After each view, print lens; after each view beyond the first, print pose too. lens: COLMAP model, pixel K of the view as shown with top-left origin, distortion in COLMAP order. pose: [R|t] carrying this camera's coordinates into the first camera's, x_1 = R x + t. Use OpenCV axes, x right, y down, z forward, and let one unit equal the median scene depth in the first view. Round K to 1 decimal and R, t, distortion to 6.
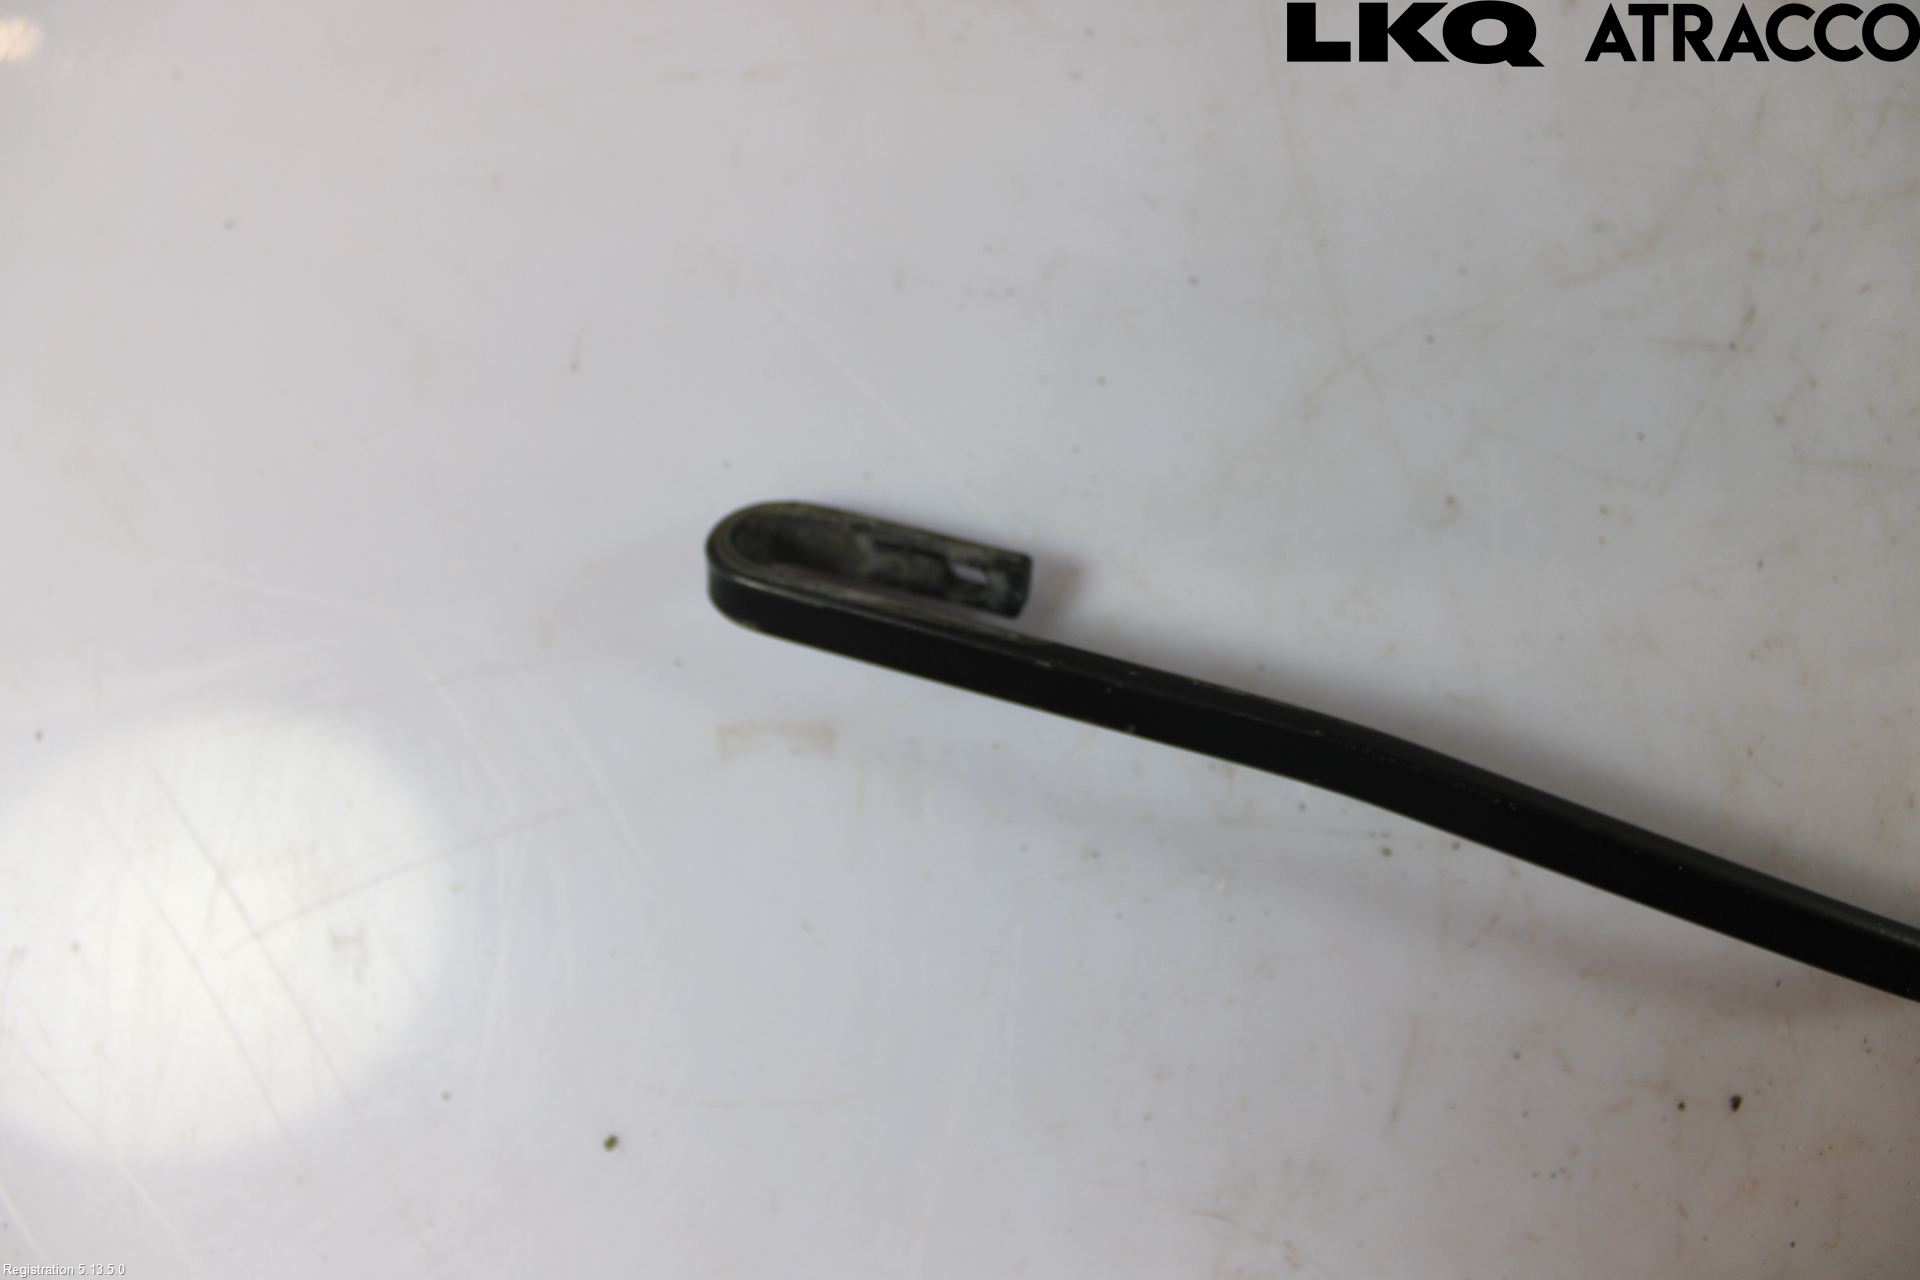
lens RADIAL K [[1645.7, 0, 960.0], [0, 1645.7, 640.0], [0, 0, 1]] dist [-0.174910, 0.165538]
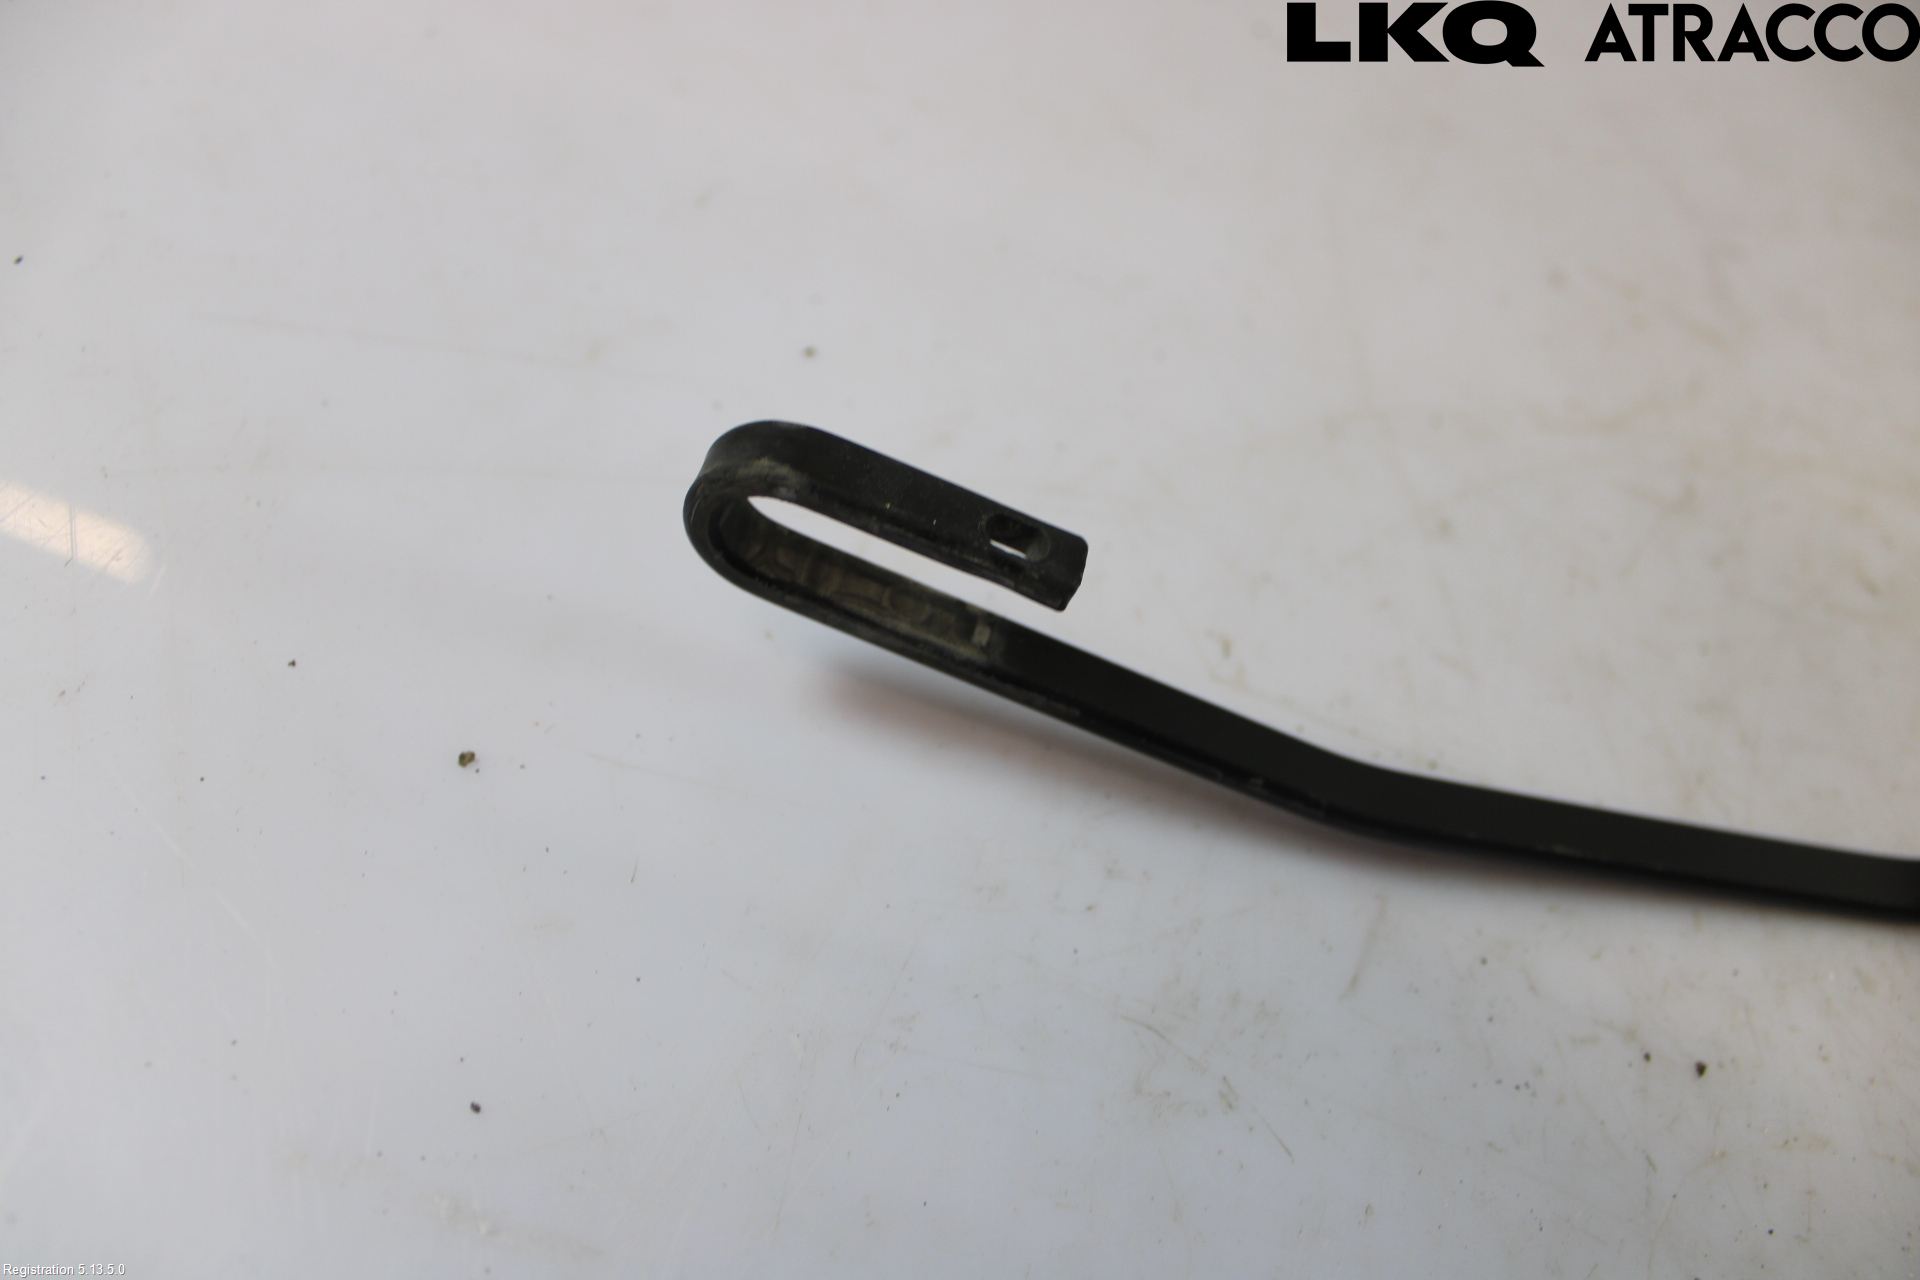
lens RADIAL K [[1645.7, 0, 960.0], [0, 1645.7, 640.0], [0, 0, 1]] dist [-0.174910, 0.165538]
pose [[0.931450, 0.350470, 0.097830, -0.088586], [-0.244002, 0.801064, -0.546589, 0.697398], [-0.269931, 0.485250, 0.831667, 0.225166]]
